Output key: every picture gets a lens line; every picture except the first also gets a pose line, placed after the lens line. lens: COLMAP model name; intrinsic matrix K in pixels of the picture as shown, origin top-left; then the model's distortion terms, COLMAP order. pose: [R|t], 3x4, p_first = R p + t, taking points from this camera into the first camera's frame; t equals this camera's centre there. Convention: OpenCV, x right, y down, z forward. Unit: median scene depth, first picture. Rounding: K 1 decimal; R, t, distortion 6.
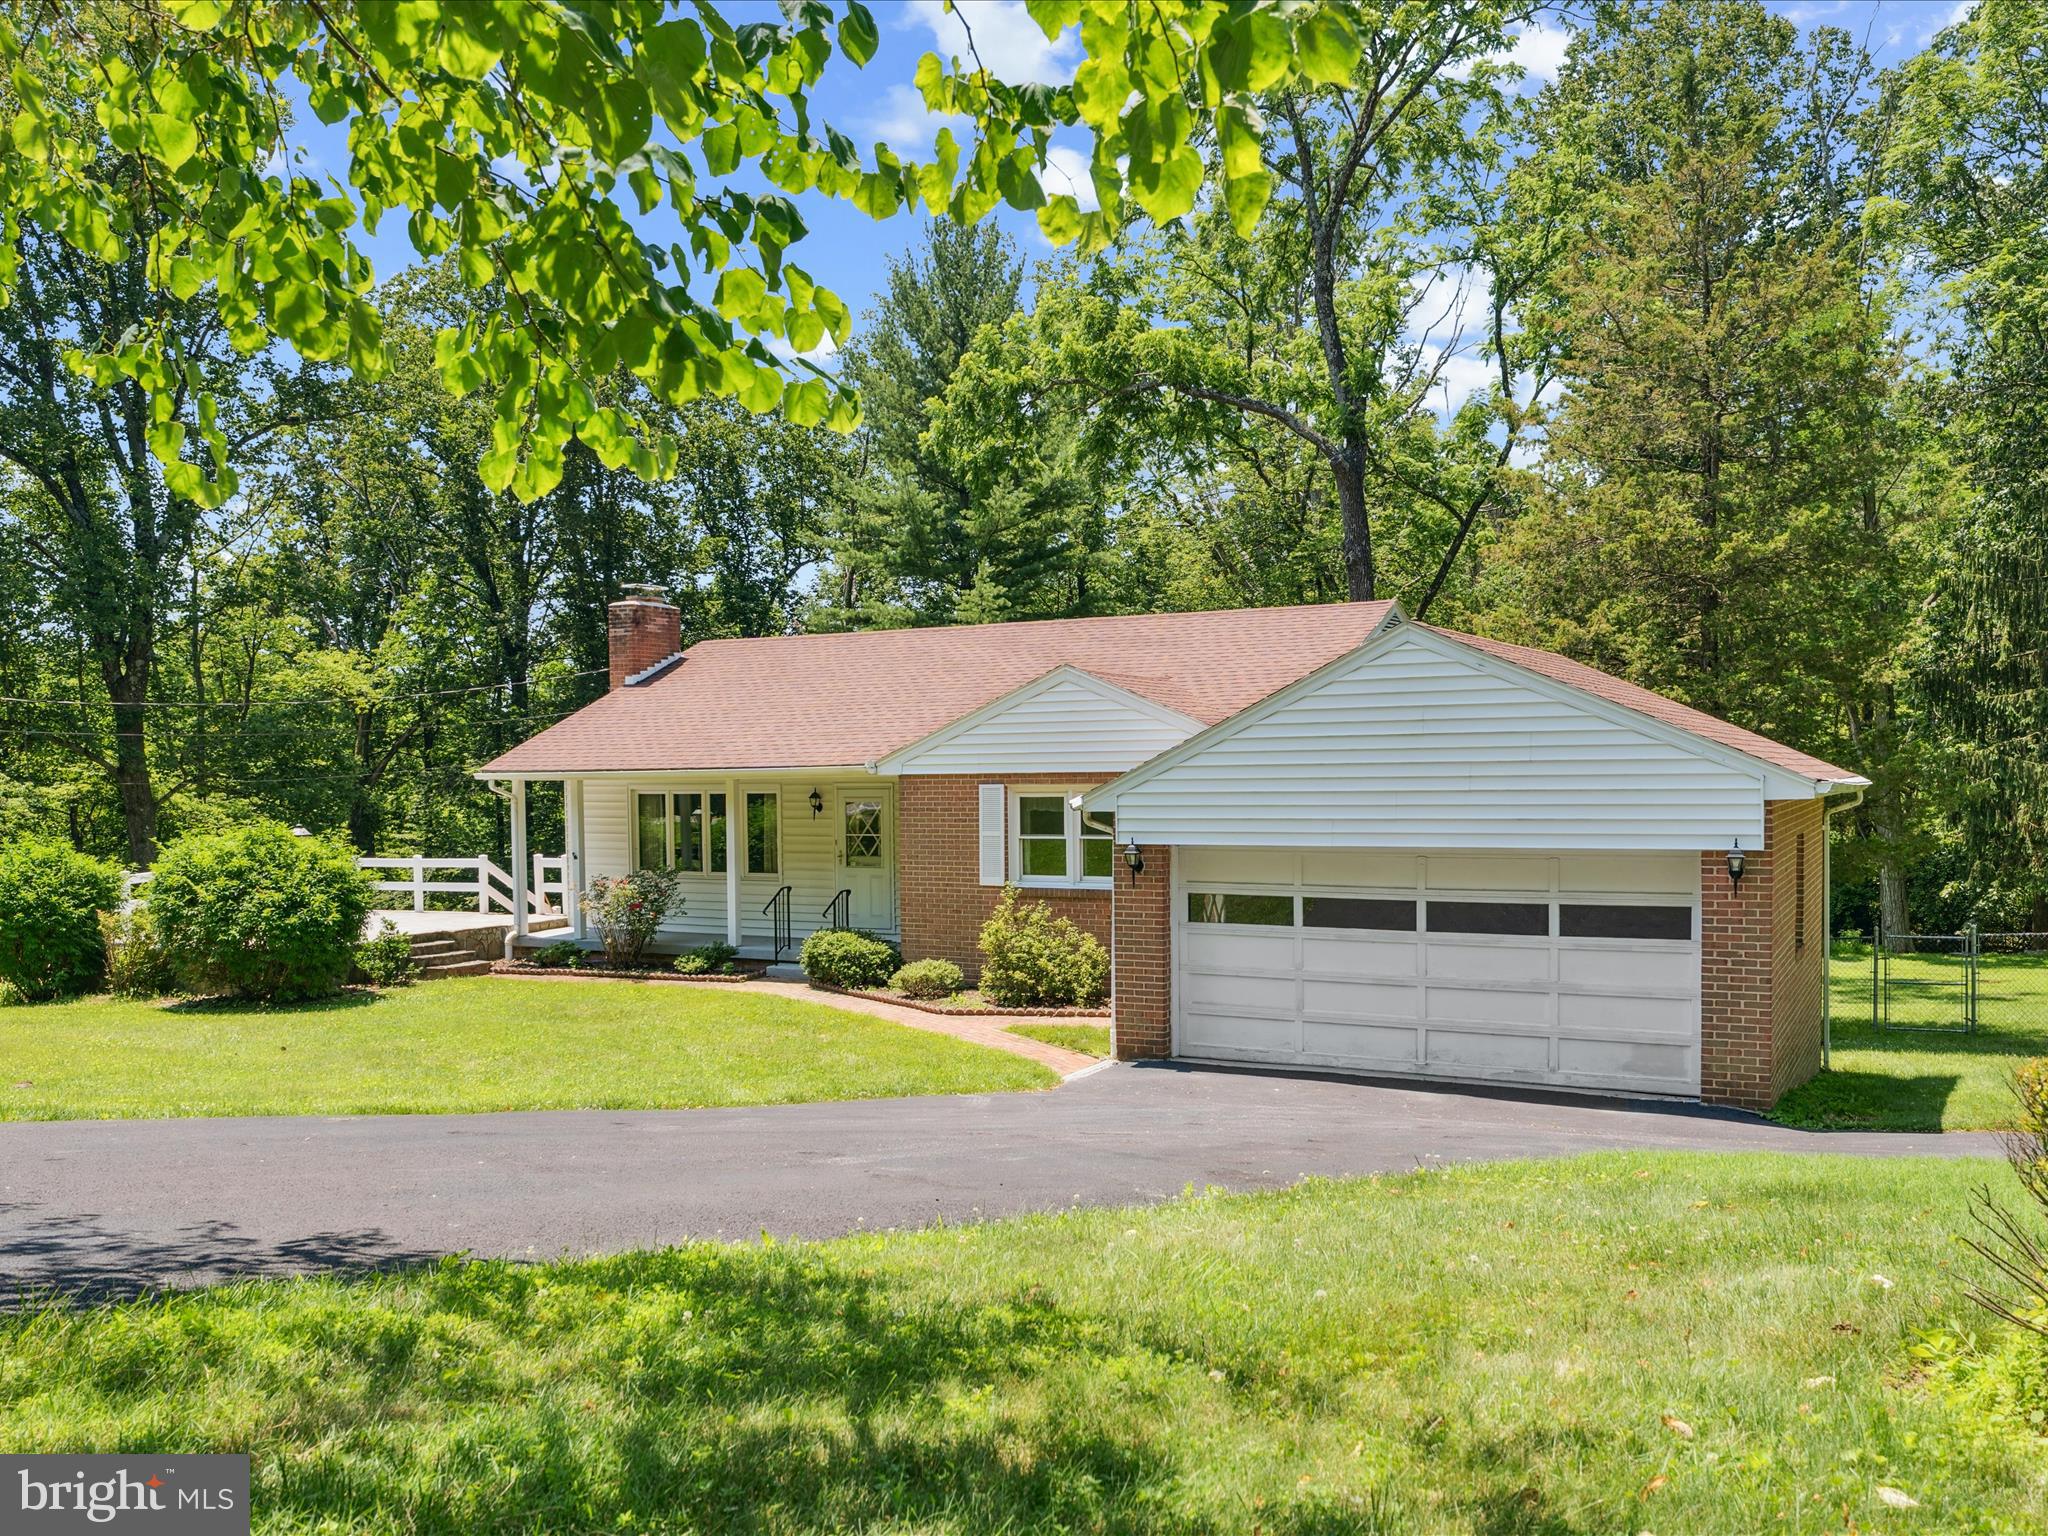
lens RADIAL K [[1611.2, 0, 976.4], [0, 1611.2, 799.1], [0, 0, 1]] dist [0.005348, 0.005812]
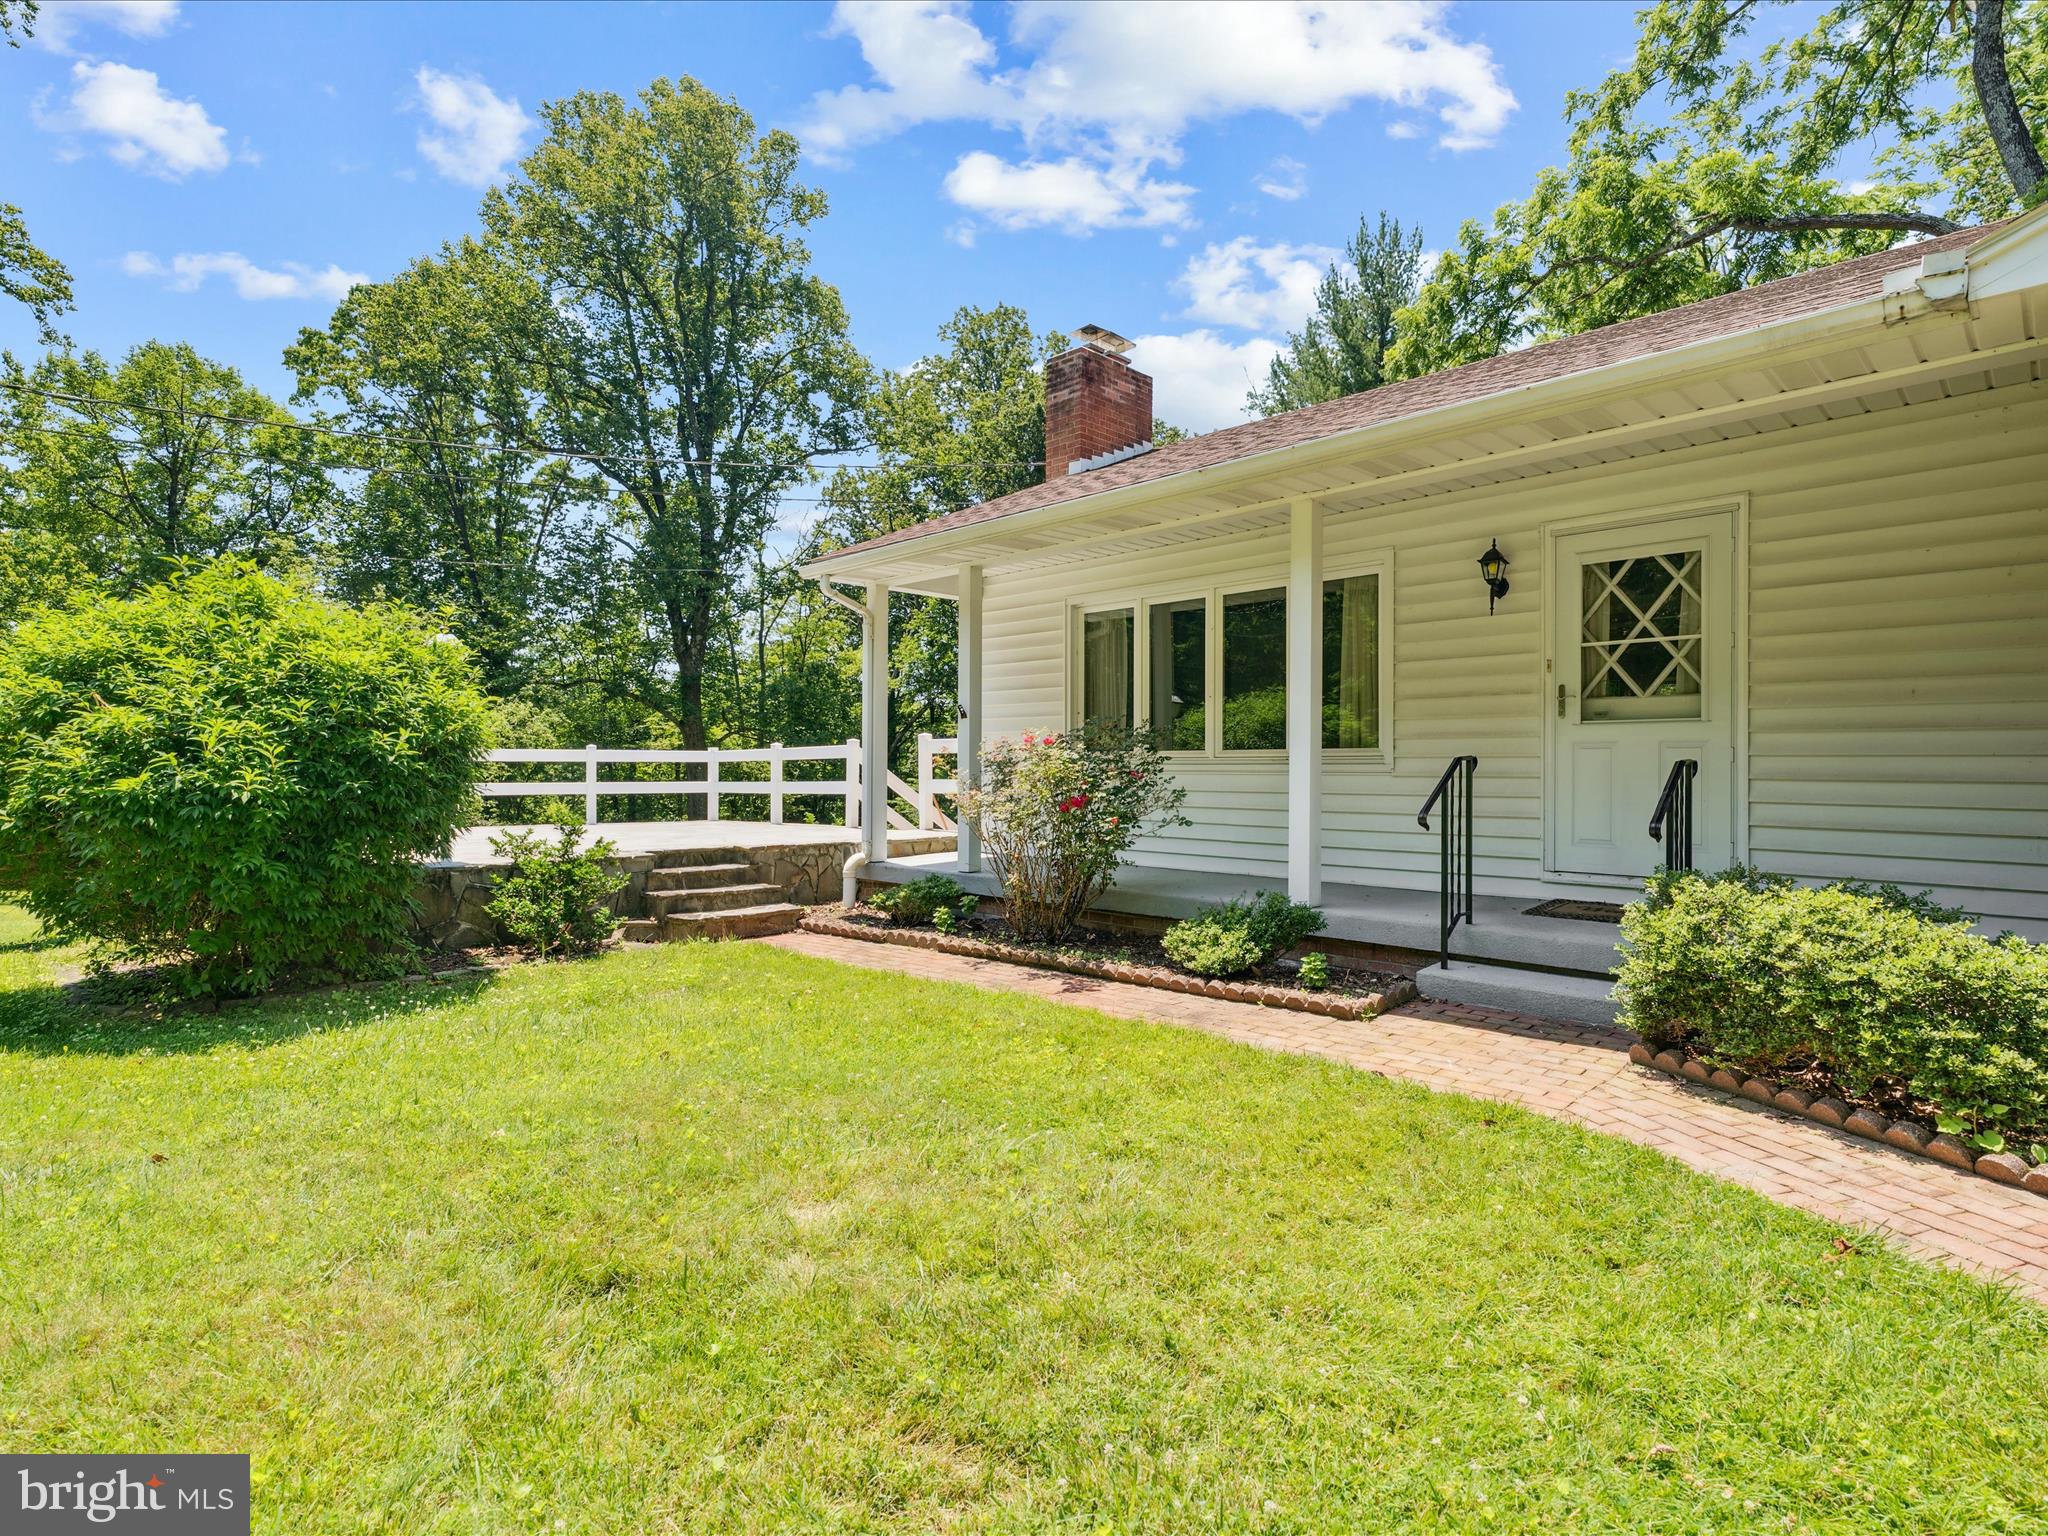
lens RADIAL K [[1067.2, 0, 1026.8], [0, 1067.2, 772.1], [0, 0, 1]] dist [-0.006934, 0.001641]
pose [[0.965955, 0.019161, -0.257999, -0.145054], [-0.022163, 0.999716, -0.008733, 0.059447], [0.257759, 0.014154, 0.966106, 0.698097]]
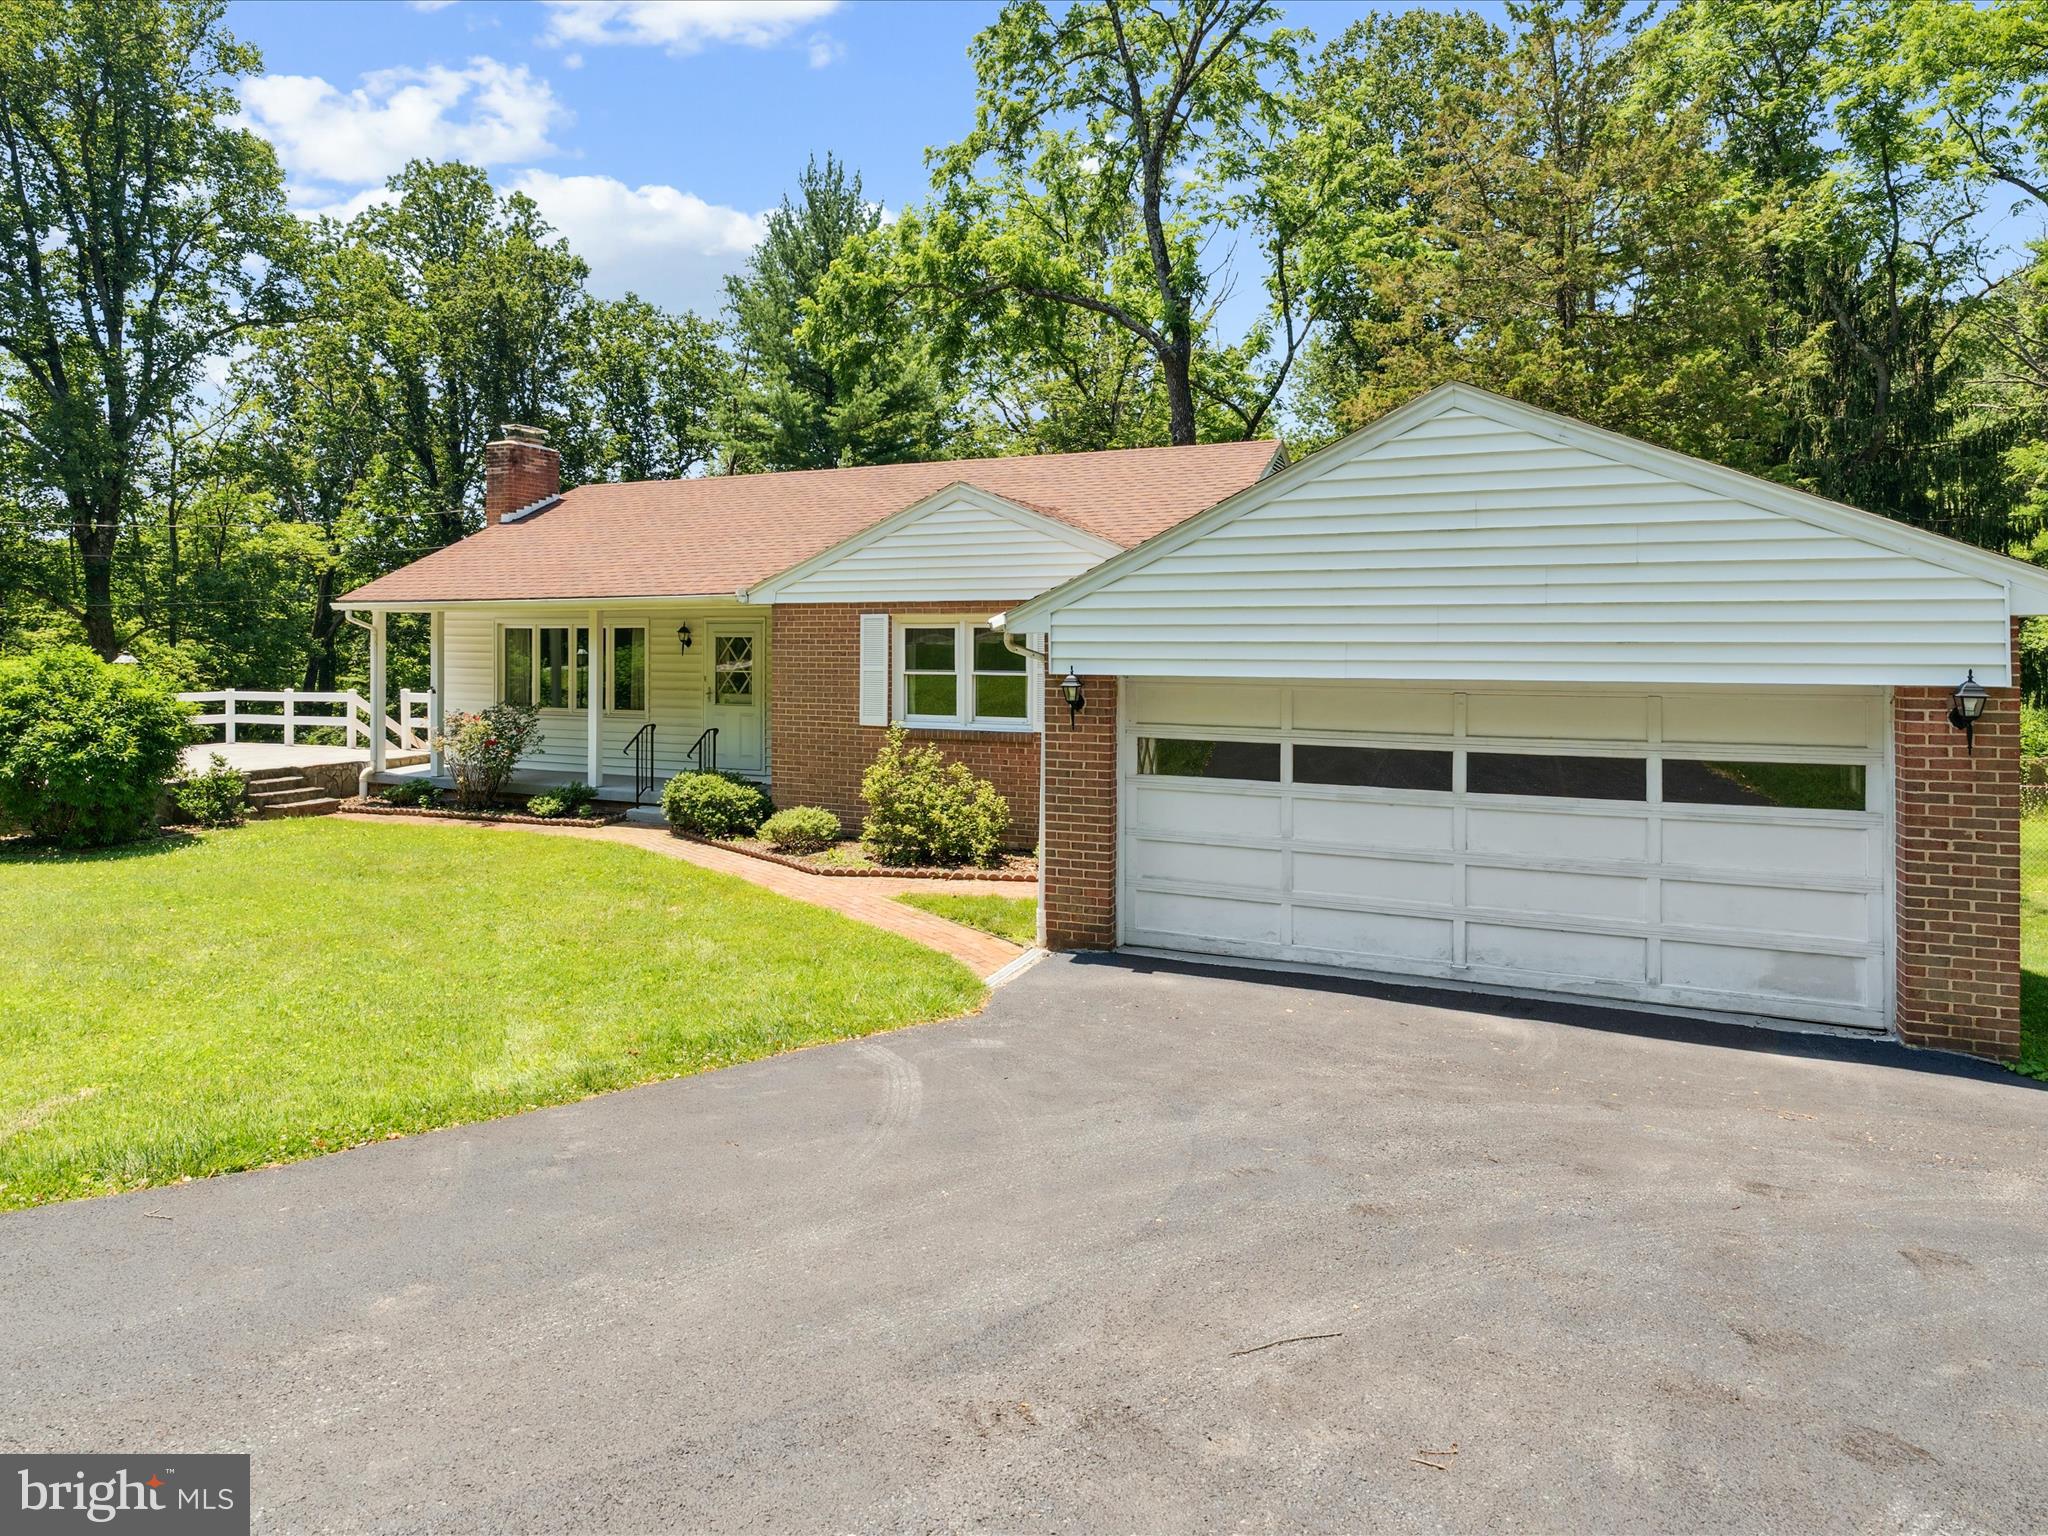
lens RADIAL K [[1233.2, 0, 891.9], [0, 1233.2, 629.5], [0, 0, 1]] dist [-0.000748, 0.001818]
pose [[0.998605, 0.015088, 0.050606, -0.013386], [-0.013842, 0.999595, -0.024879, 0.014177], [-0.050961, 0.024144, 0.998409, 0.257501]]
